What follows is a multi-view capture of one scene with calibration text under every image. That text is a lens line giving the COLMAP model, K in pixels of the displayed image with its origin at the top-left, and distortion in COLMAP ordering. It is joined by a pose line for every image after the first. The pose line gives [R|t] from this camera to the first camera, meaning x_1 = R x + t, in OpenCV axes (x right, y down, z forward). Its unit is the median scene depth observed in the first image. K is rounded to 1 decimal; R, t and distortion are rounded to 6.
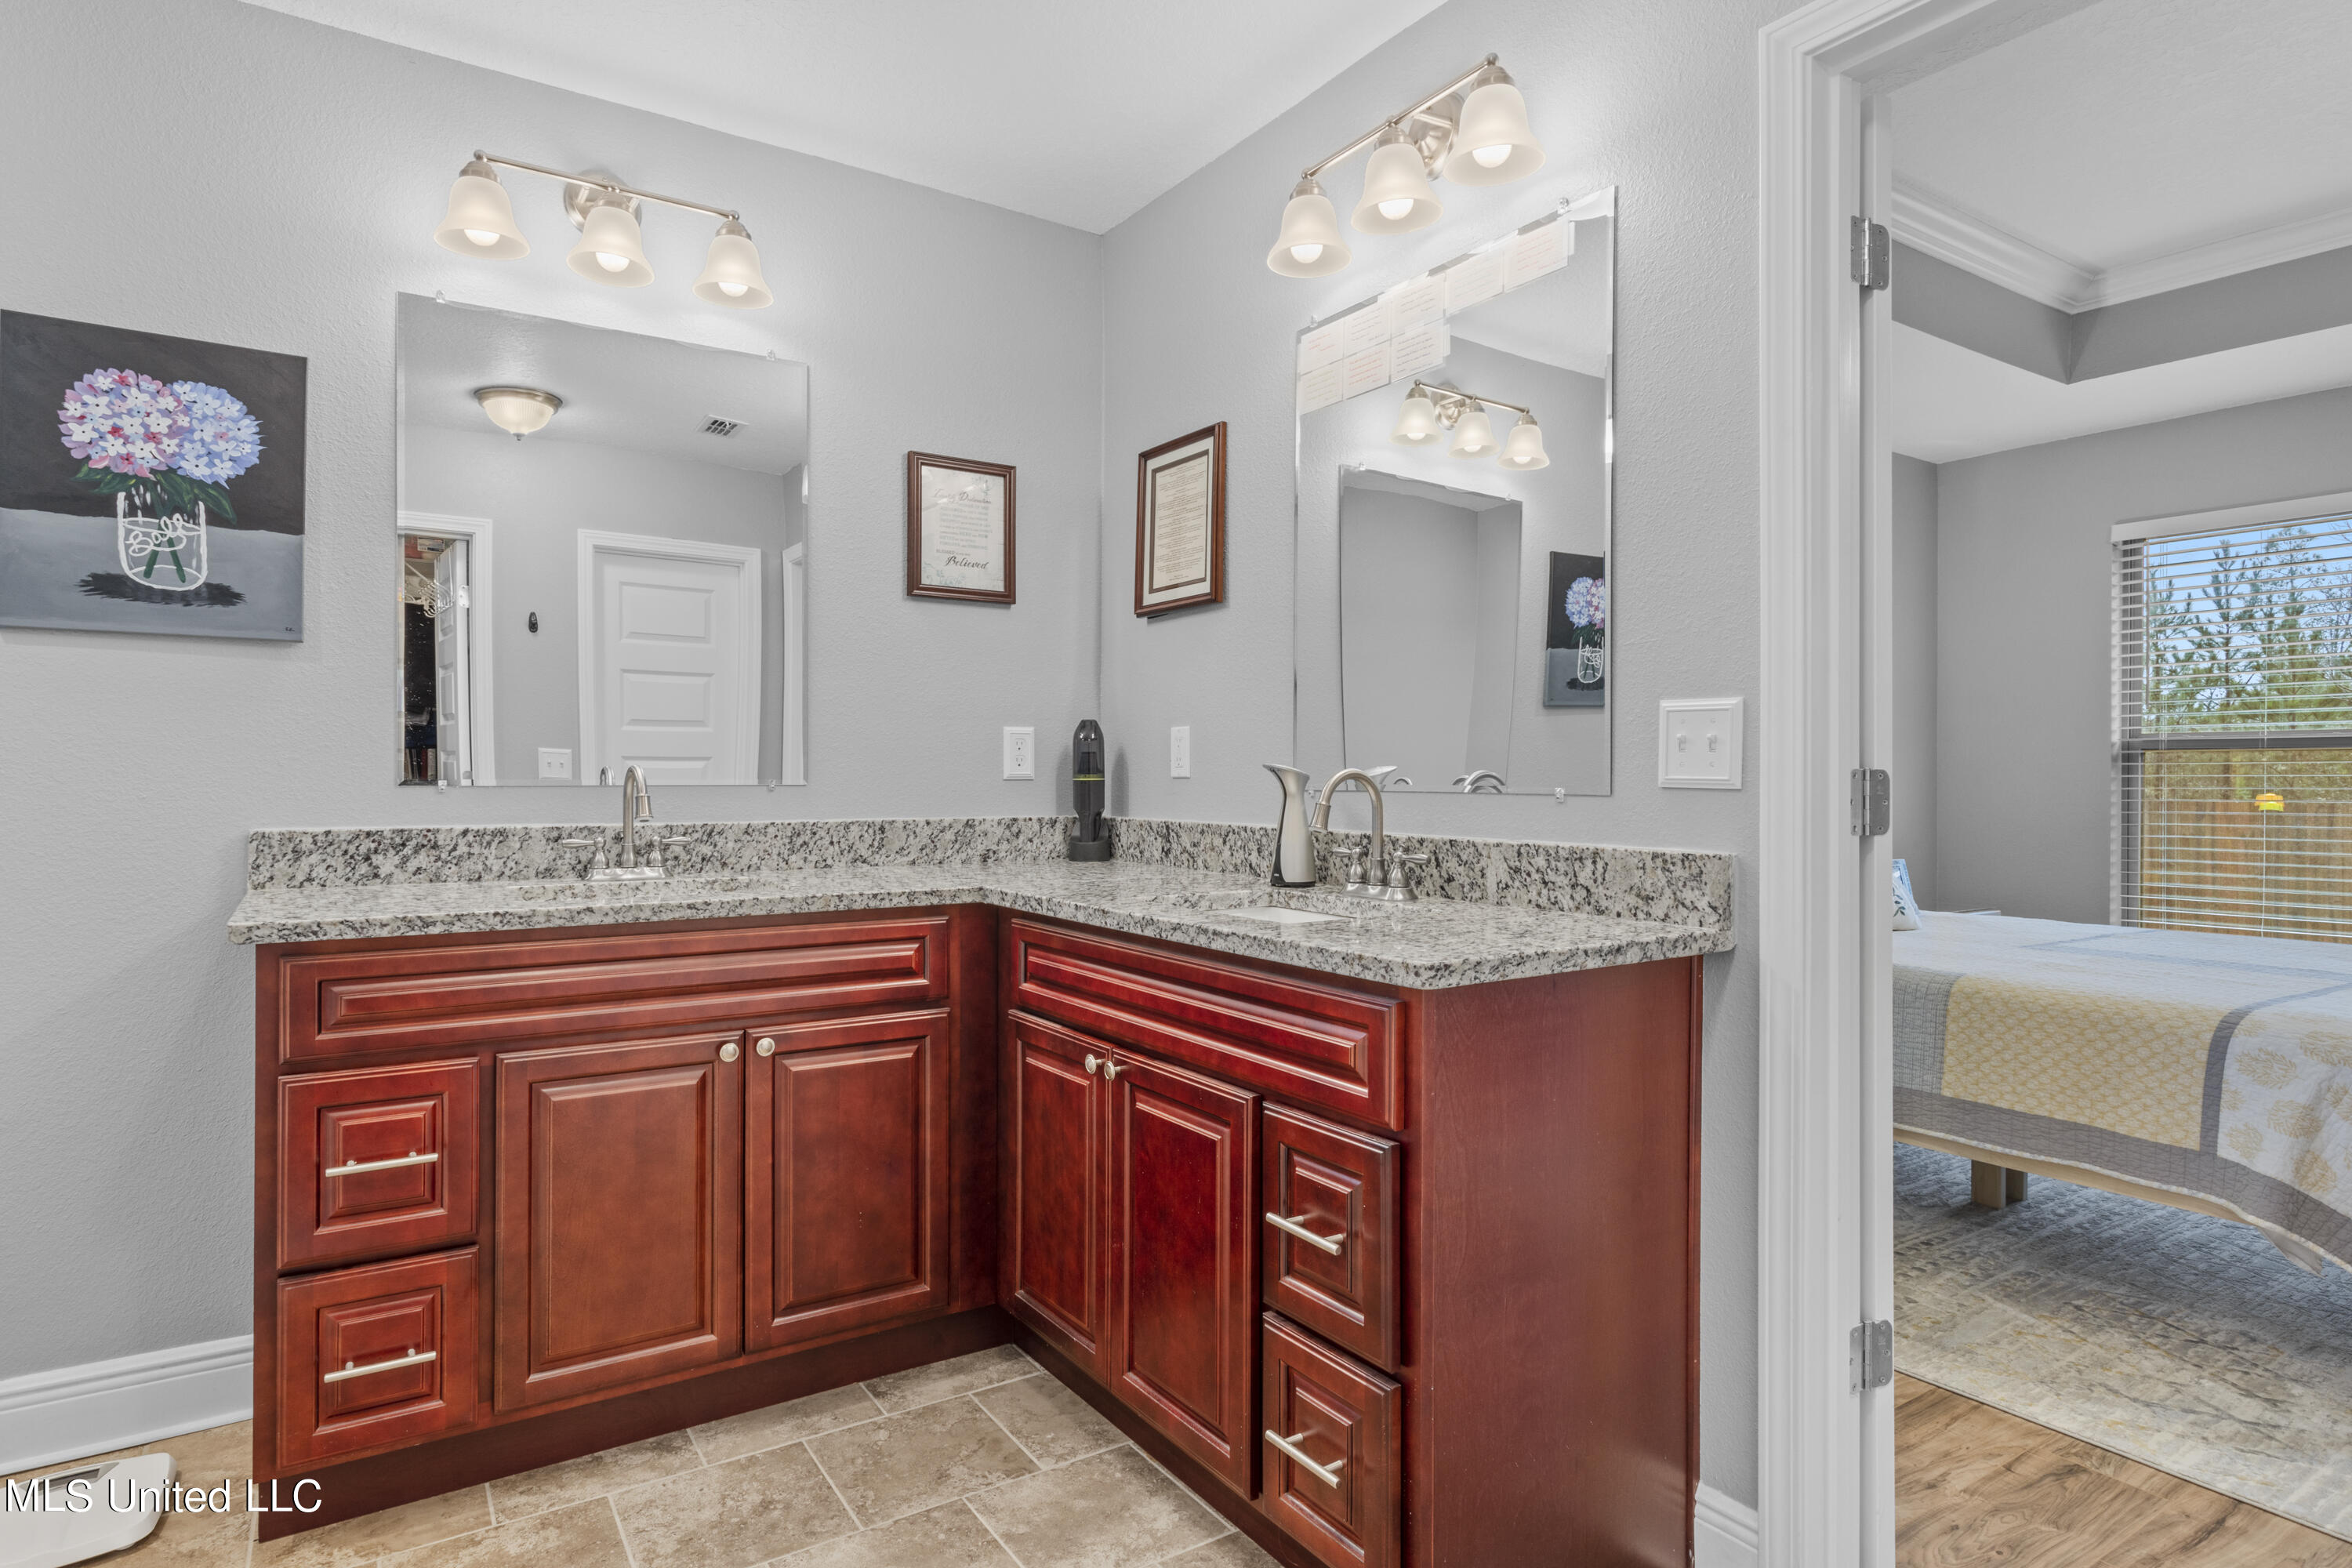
lens RADIAL K [[1311.0, 0, 1179.4], [0, 1311.0, 785.5], [0, 0, 1]] dist [0.003121, 0.000155]
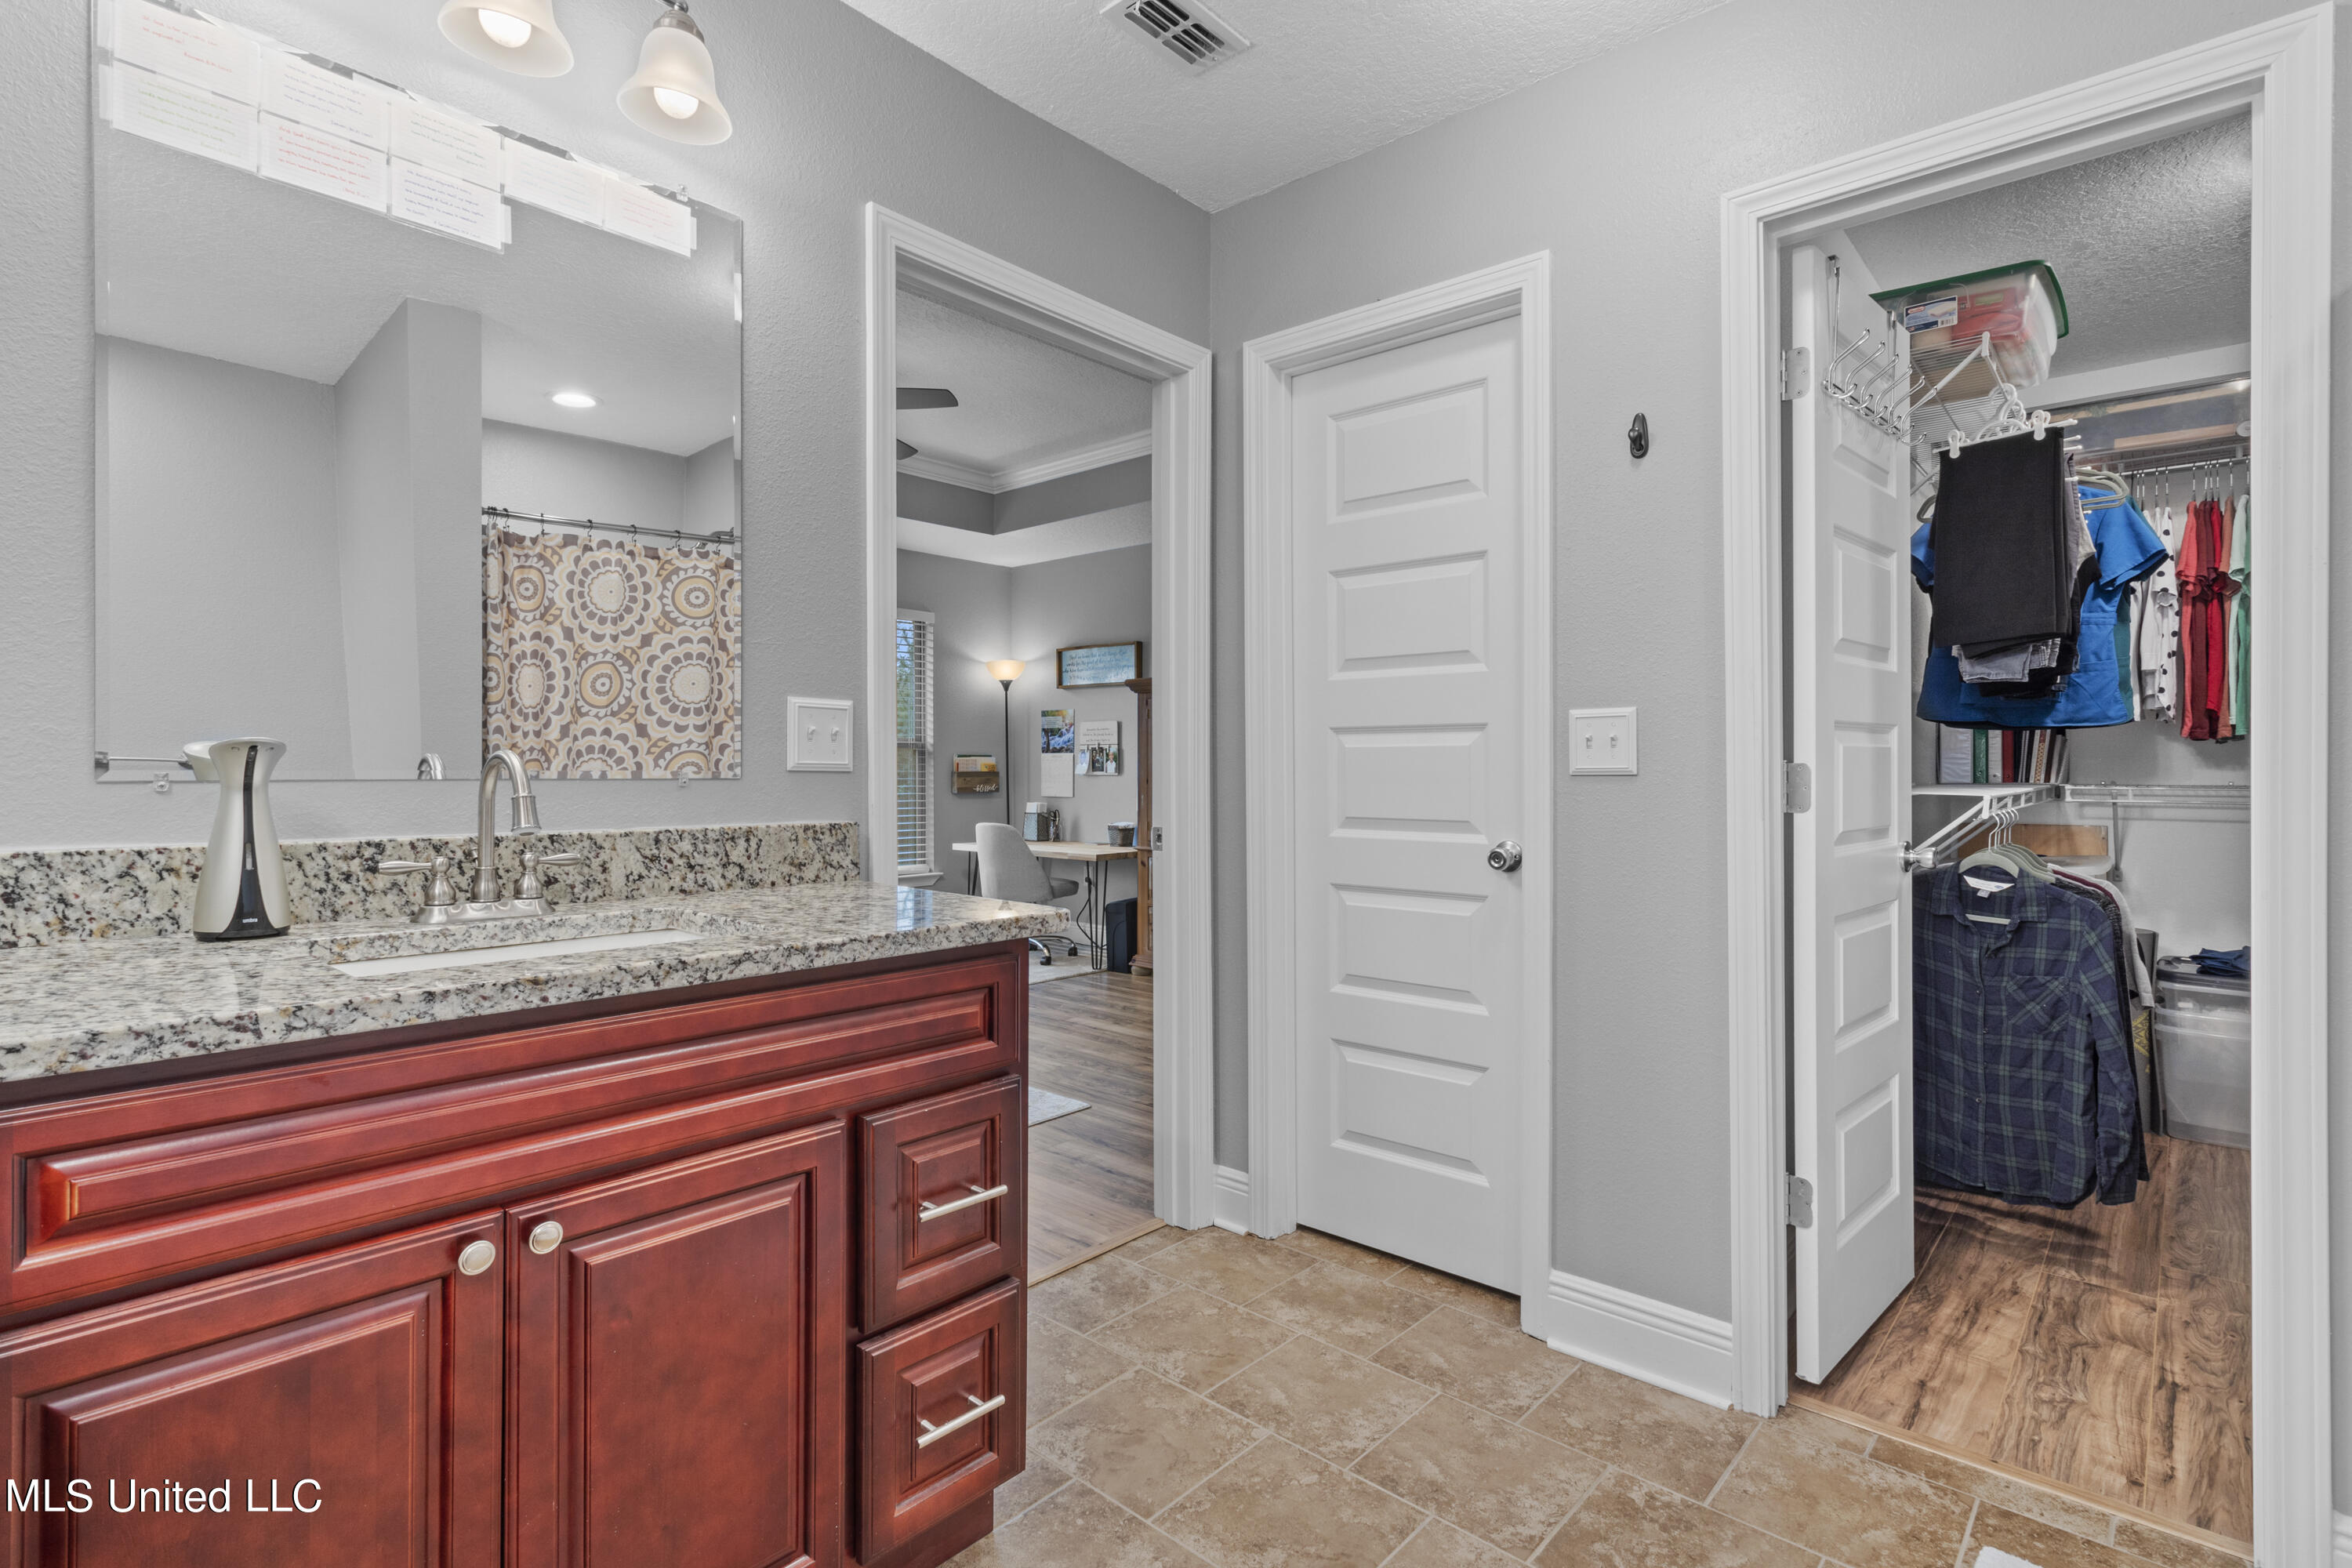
lens RADIAL K [[1125.1, 0, 1179.7], [0, 1125.1, 770.6], [0, 0, 1]] dist [0.003943, -0.000043]
pose [[-0.267410, -0.006774, 0.963559, -0.693023], [0.001822, 0.999970, 0.007535, -0.005735], [-0.963581, 0.003771, -0.267390, 0.920968]]
